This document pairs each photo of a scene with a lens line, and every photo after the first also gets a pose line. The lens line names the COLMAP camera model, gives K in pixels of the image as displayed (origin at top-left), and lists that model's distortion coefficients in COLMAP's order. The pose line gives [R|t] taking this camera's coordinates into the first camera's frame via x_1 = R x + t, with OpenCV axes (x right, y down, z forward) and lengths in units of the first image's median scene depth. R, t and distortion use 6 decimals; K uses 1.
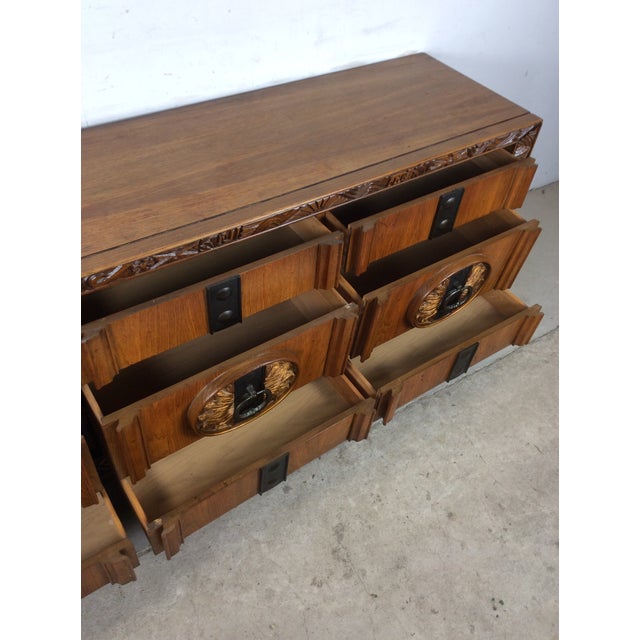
lens RADIAL K [[579.7, 0, 320.4], [0, 579.7, 323.1], [0, 0, 1]] dist [0.105190, -0.186913]
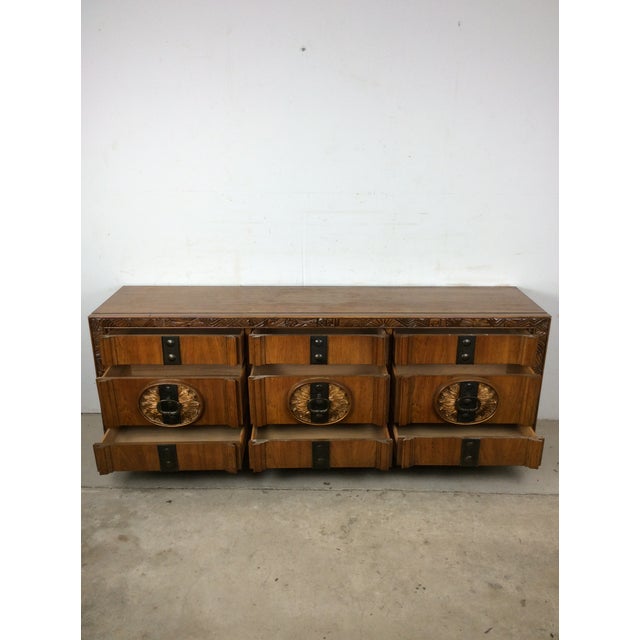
lens RADIAL K [[579.7, 0, 320.4], [0, 579.7, 323.1], [0, 0, 1]] dist [0.105190, -0.186913]
pose [[0.824233, 0.118149, -0.553788, 0.817281], [-0.367682, 0.855440, -0.364736, 0.537061], [0.430639, 0.504245, 0.748523, -0.513834]]
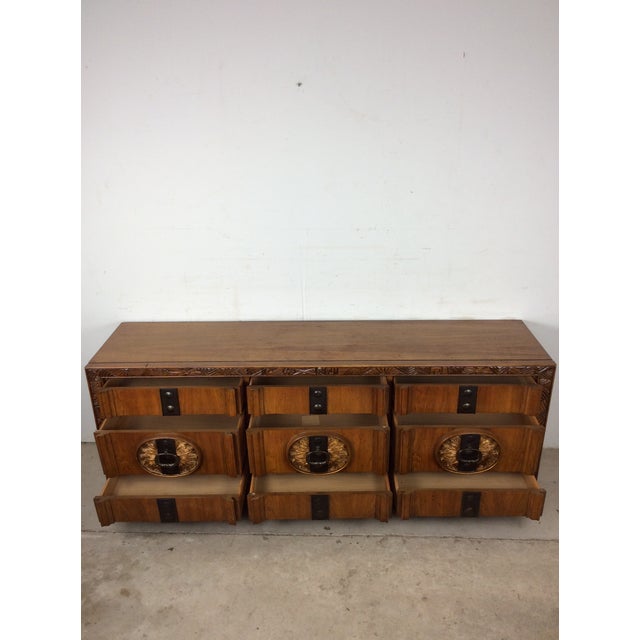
lens RADIAL K [[579.7, 0, 320.4], [0, 579.7, 323.1], [0, 0, 1]] dist [0.105190, -0.186913]
pose [[0.812978, 0.152579, -0.561949, 0.796308], [-0.368626, 0.881914, -0.293841, 0.273236], [0.450757, 0.446035, 0.773221, -0.598360]]
